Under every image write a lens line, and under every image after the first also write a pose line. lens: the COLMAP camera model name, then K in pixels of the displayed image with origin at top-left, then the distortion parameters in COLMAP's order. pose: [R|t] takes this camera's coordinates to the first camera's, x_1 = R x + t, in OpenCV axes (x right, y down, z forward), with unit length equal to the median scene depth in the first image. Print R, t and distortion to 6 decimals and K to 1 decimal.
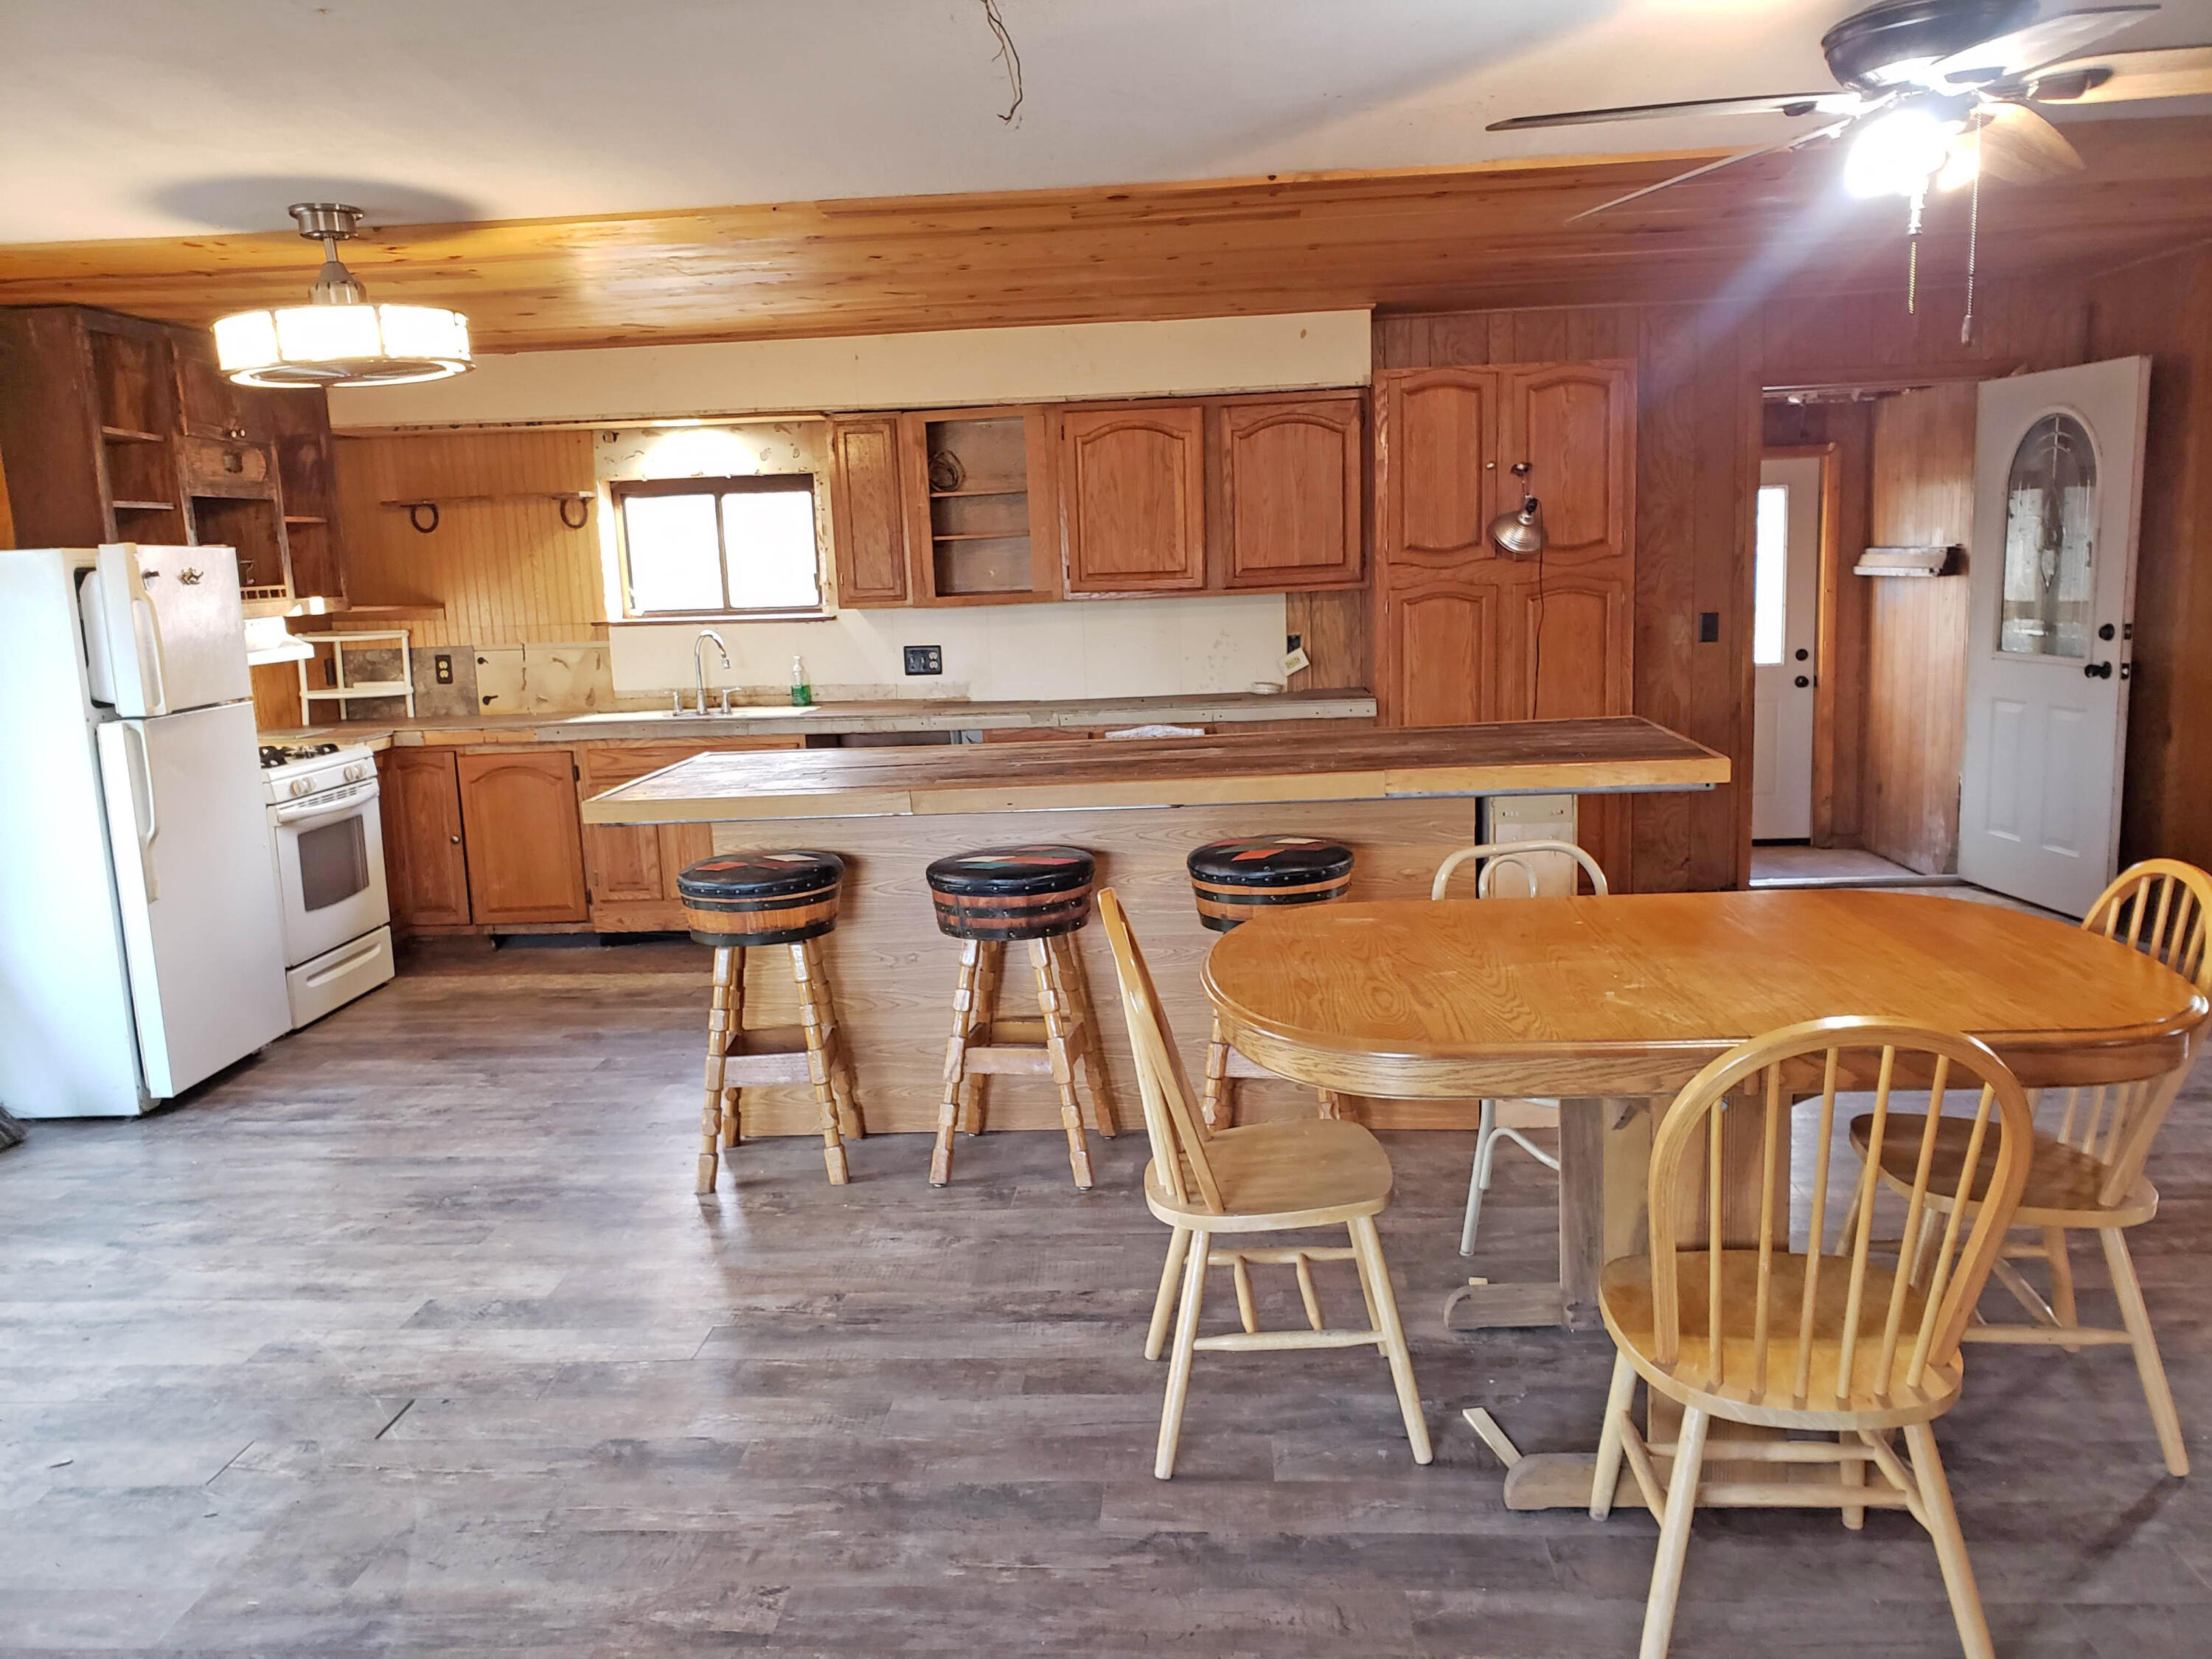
lens RADIAL K [[1682.3, 0, 1105.2], [0, 1682.3, 886.5], [0, 0, 1]] dist [0.122380, -0.321361]
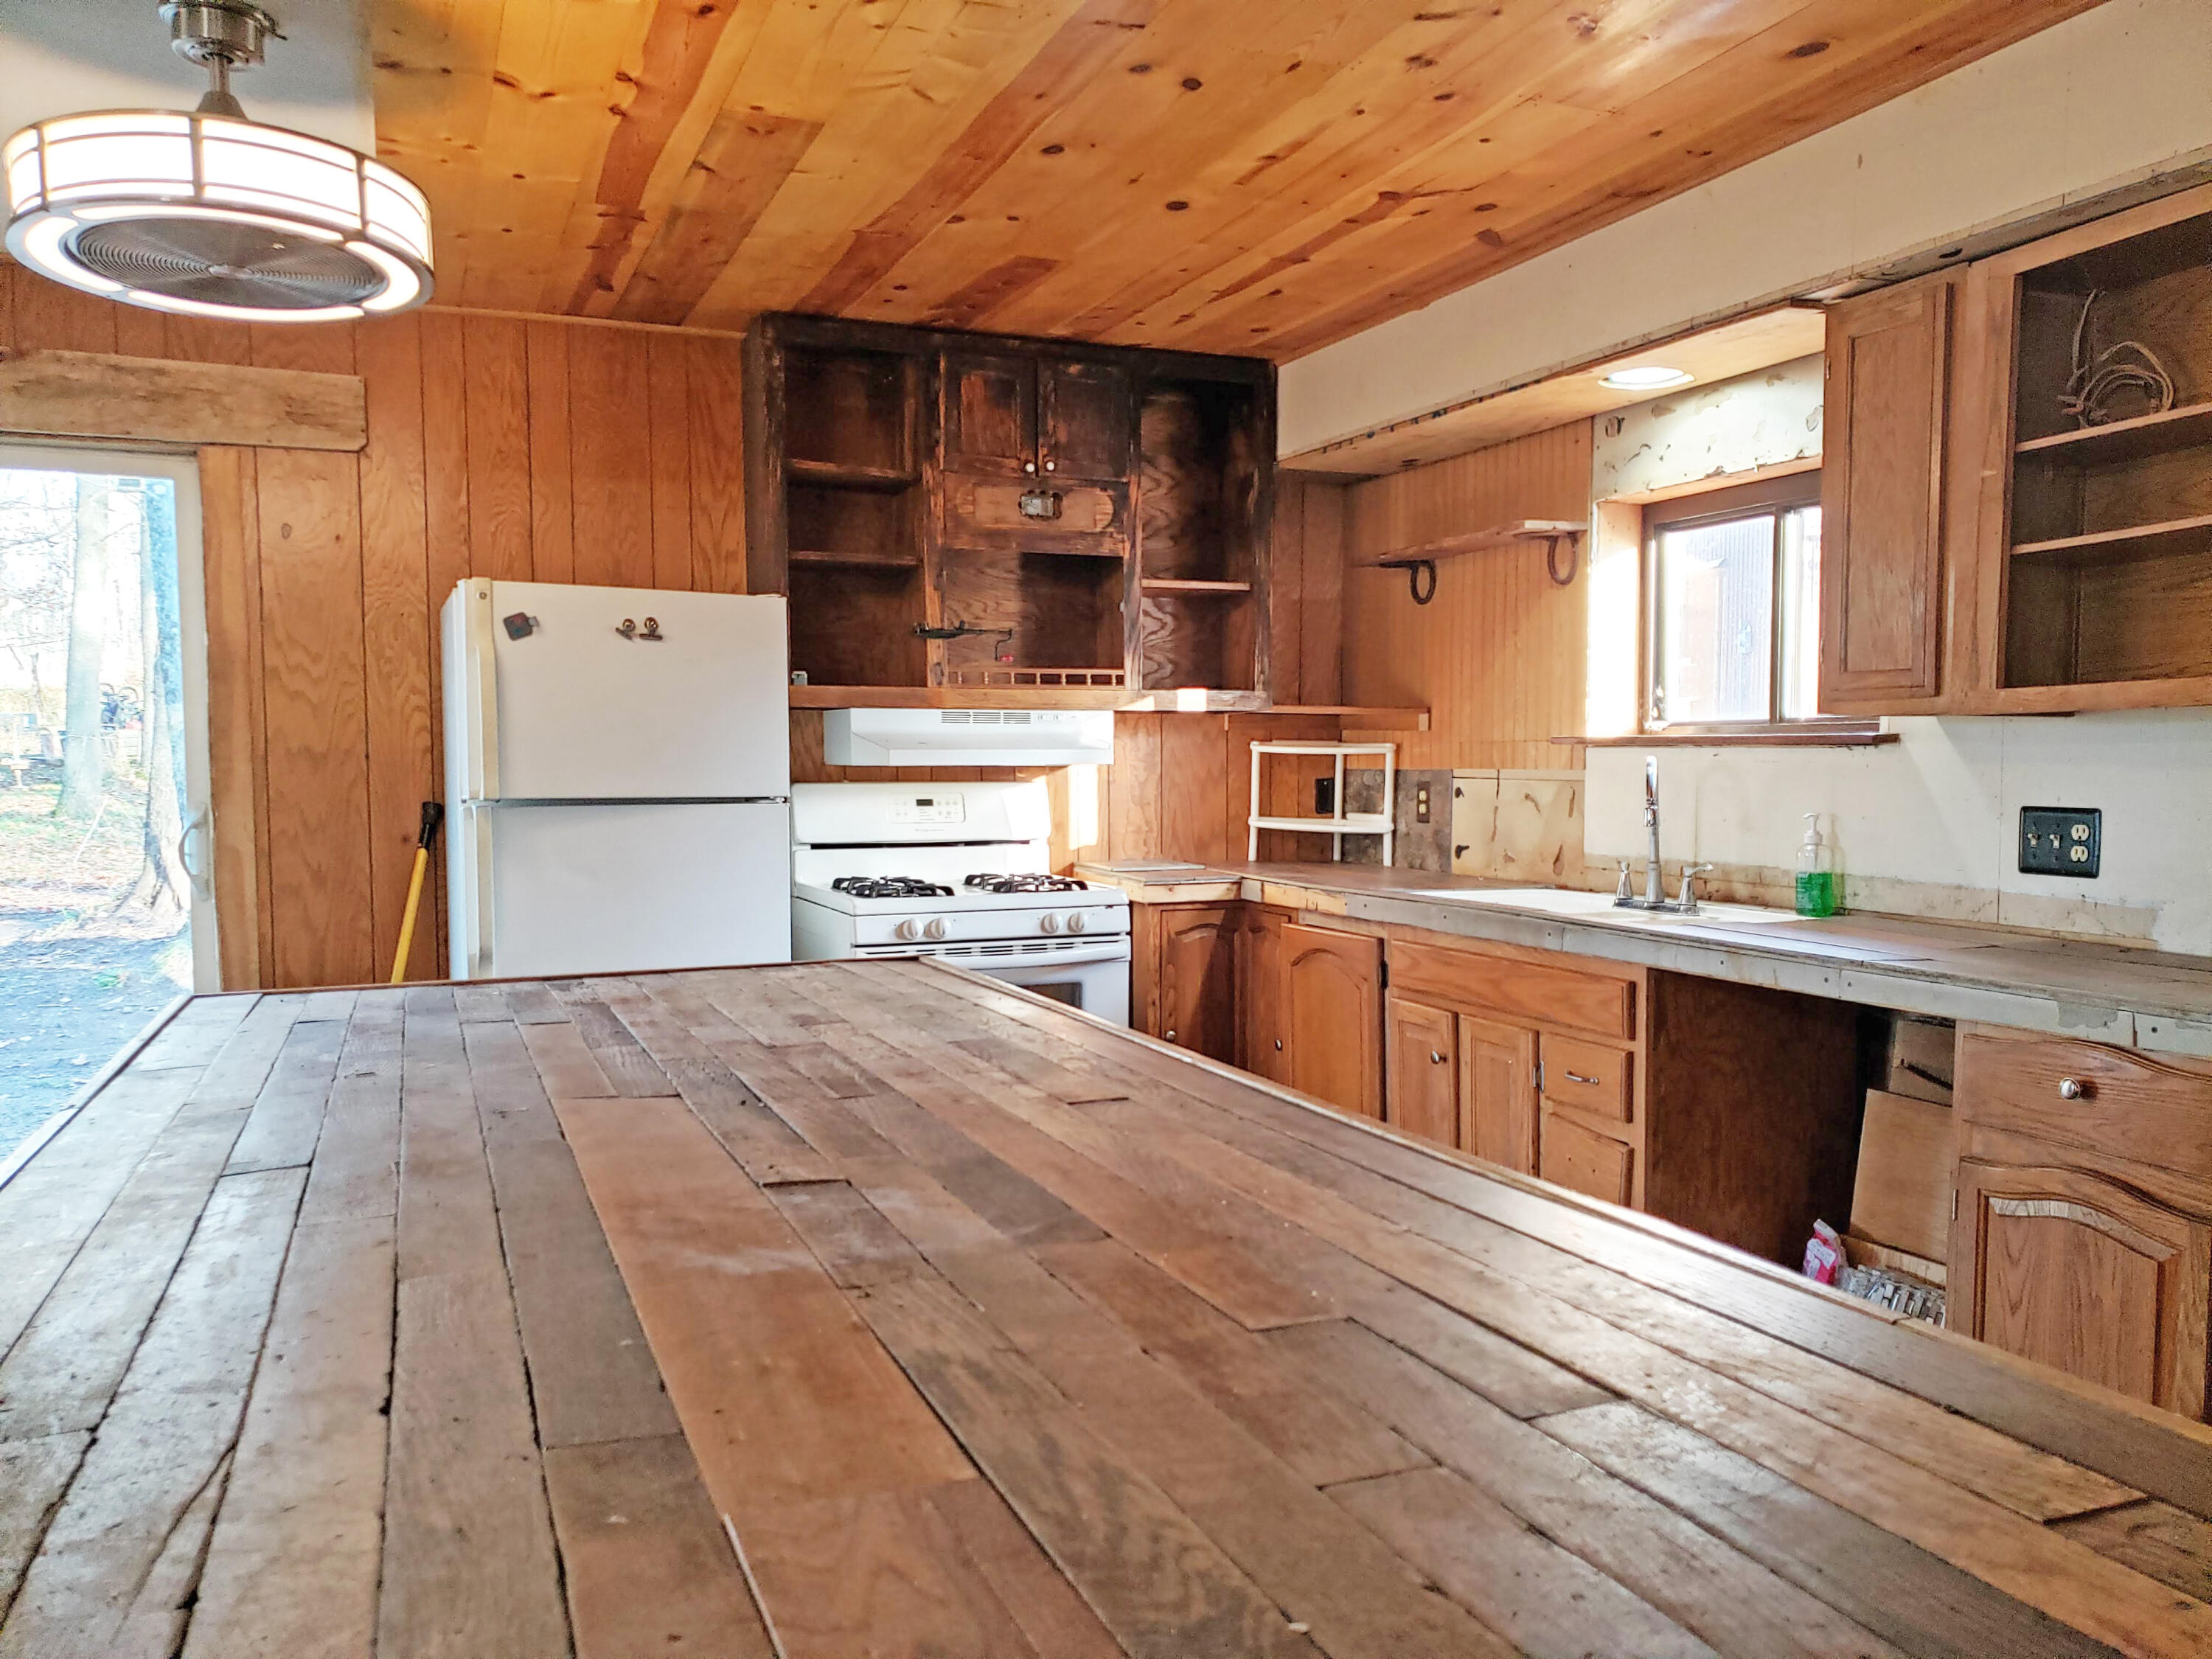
lens RADIAL K [[1682.3, 0, 1105.2], [0, 1682.3, 886.5], [0, 0, 1]] dist [0.122380, -0.321361]
pose [[0.426585, 0.104408, -0.898401, 0.177738], [-0.186989, 0.982035, 0.025340, -0.090094], [0.884907, 0.157181, 0.438444, 0.611019]]
